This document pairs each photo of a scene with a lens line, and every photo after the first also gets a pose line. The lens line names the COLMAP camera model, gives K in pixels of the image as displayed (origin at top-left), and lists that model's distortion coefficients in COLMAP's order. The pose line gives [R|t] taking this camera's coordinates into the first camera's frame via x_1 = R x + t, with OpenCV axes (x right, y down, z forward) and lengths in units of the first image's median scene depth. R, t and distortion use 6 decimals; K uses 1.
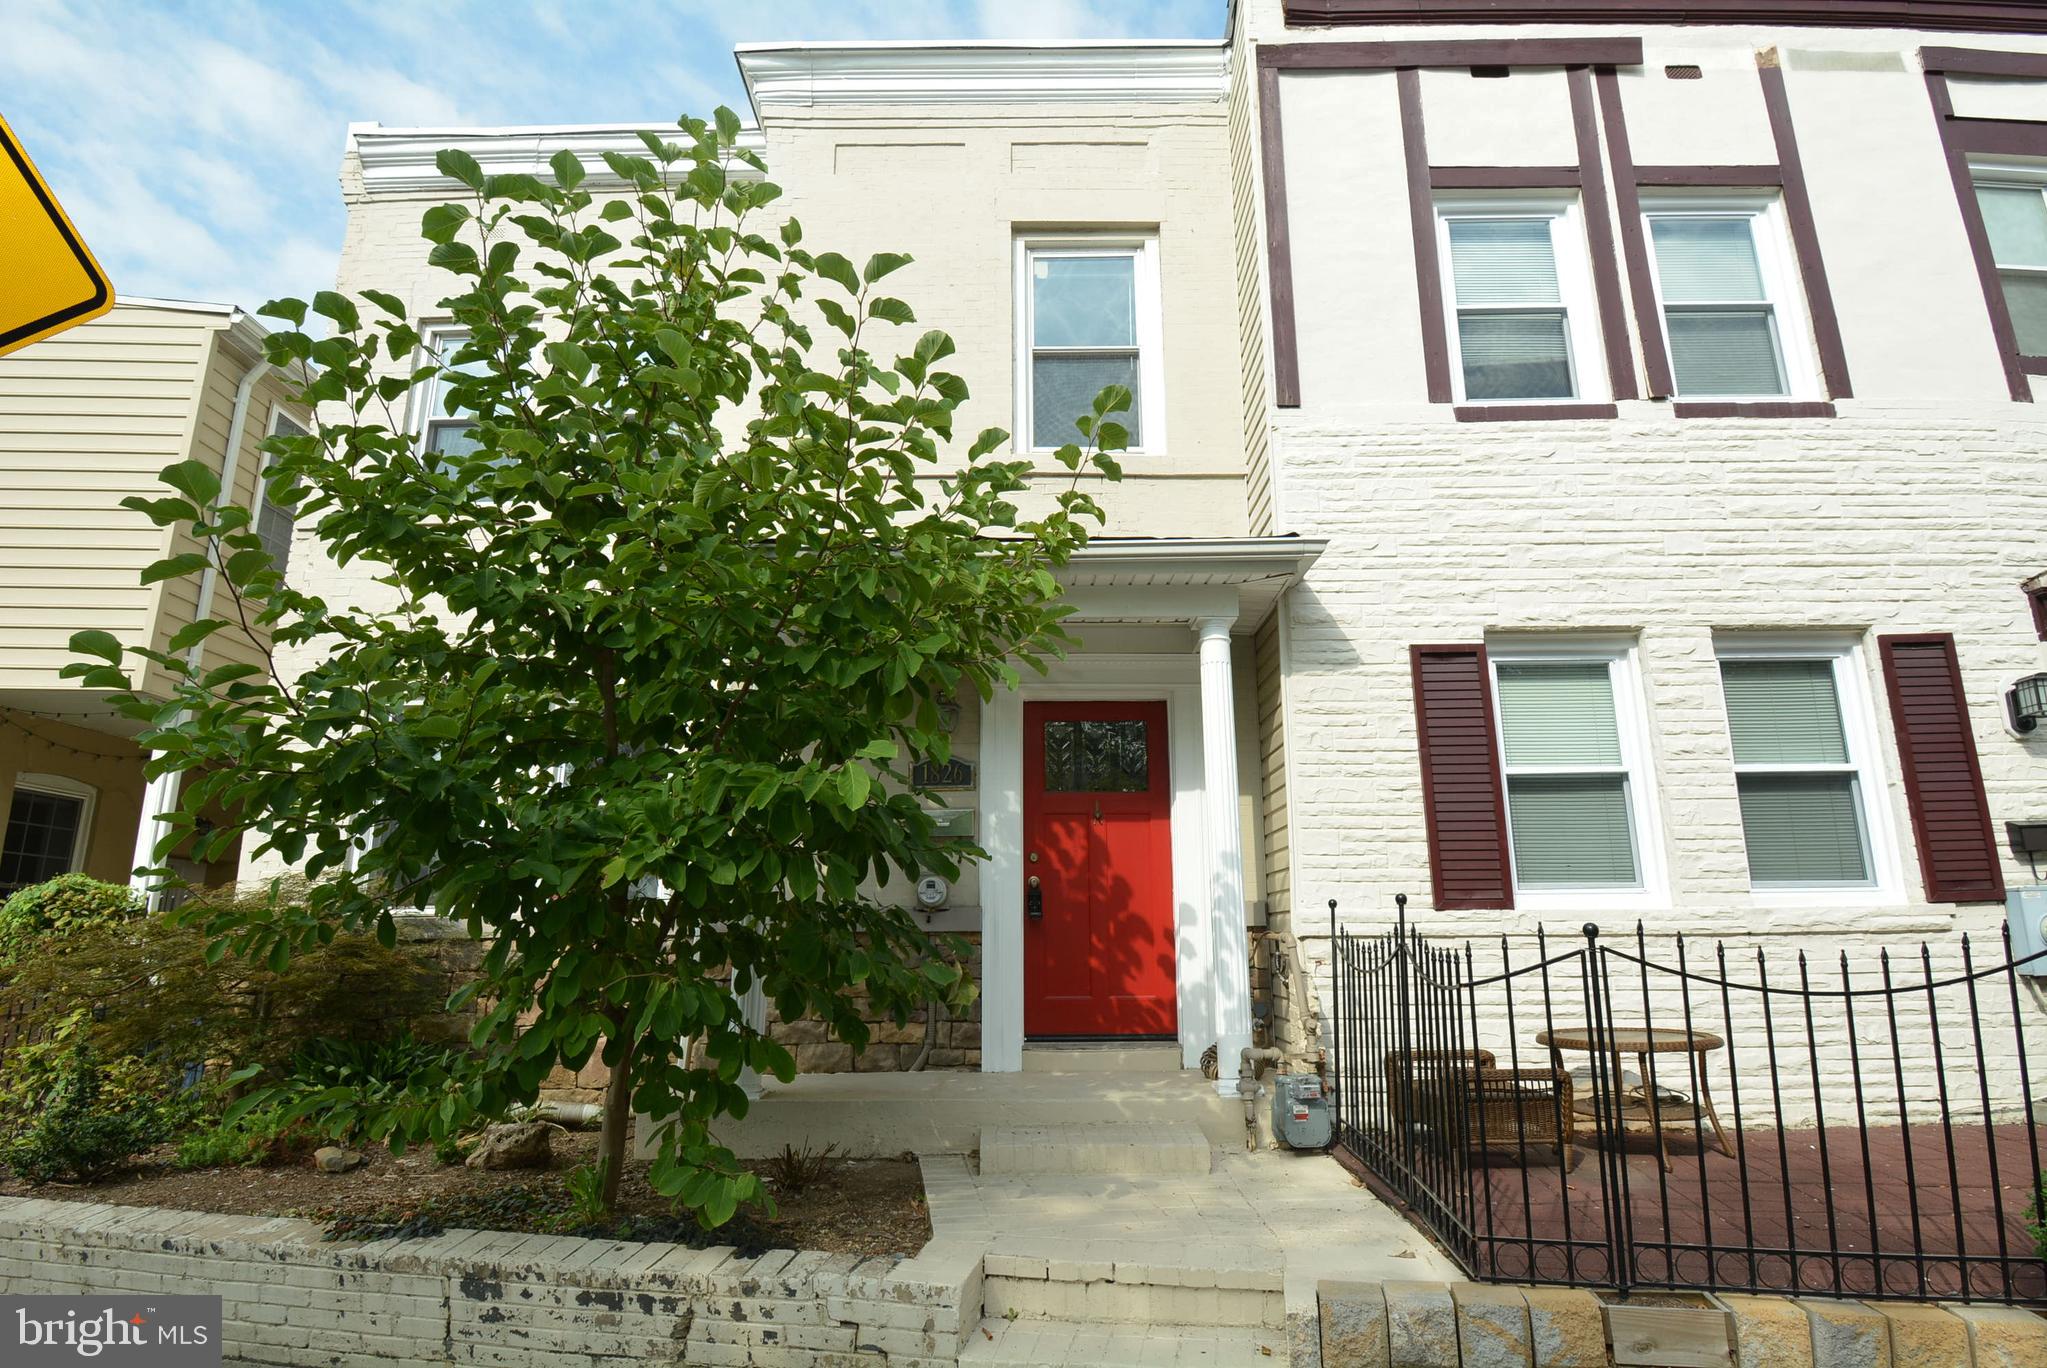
lens RADIAL K [[1033.2, 0, 1022.0], [0, 1033.2, 686.9], [0, 0, 1]] dist [-0.002765, -0.001942]
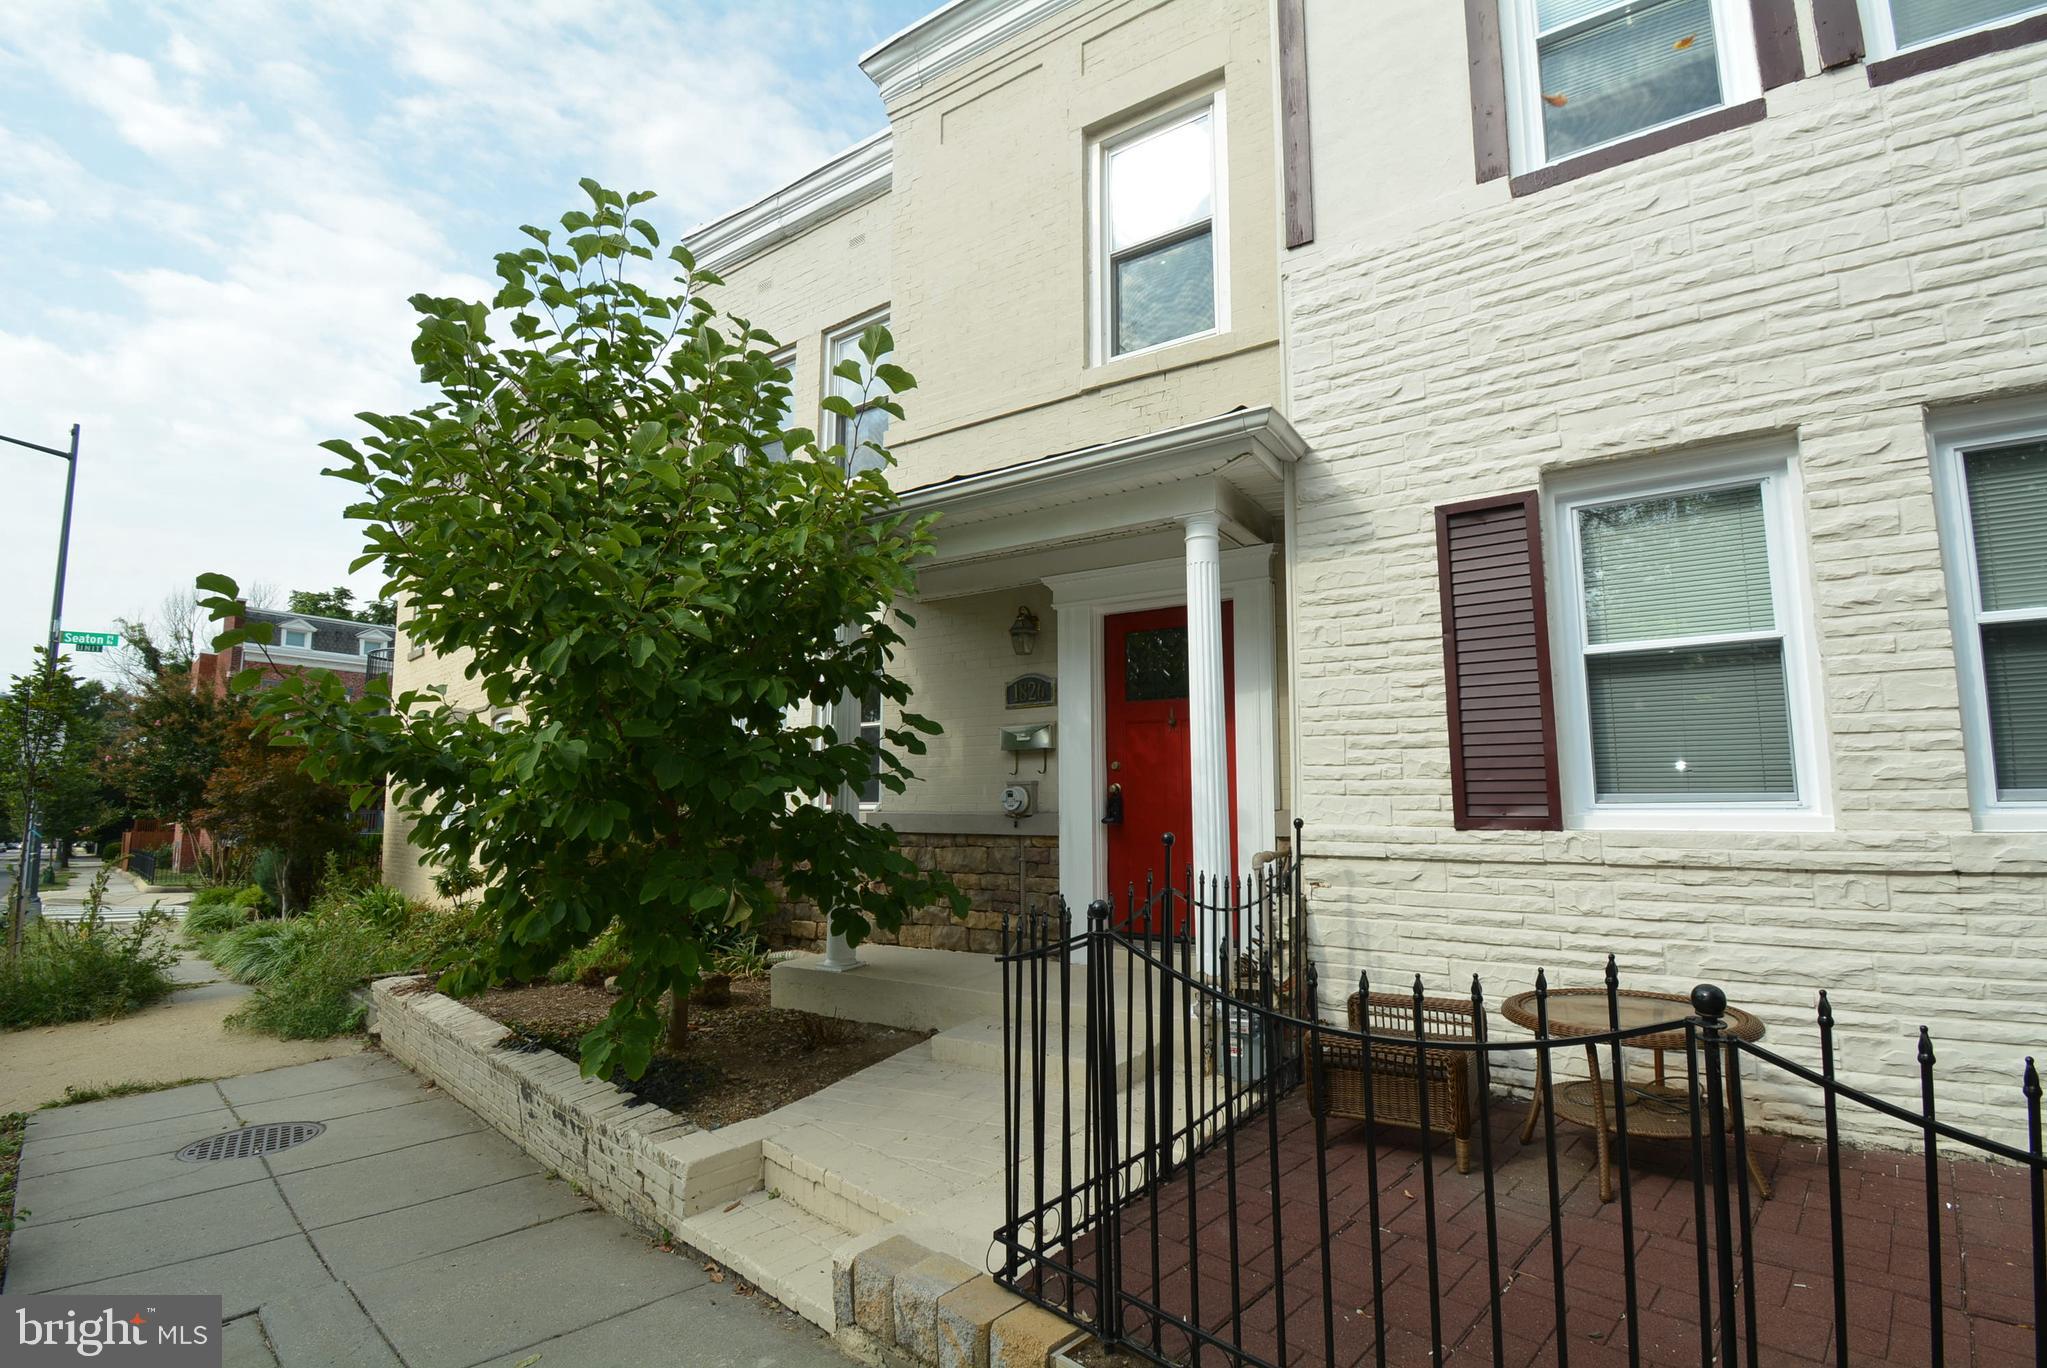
lens RADIAL K [[906.8, 0, 1033.7], [0, 906.8, 683.4], [0, 0, 1]] dist [0.013477, -0.021499]
pose [[0.850666, -0.066662, -0.521464, 0.470244], [0.126769, 0.988668, 0.080410, -0.000959], [0.510194, -0.134507, 0.849476, 0.210993]]
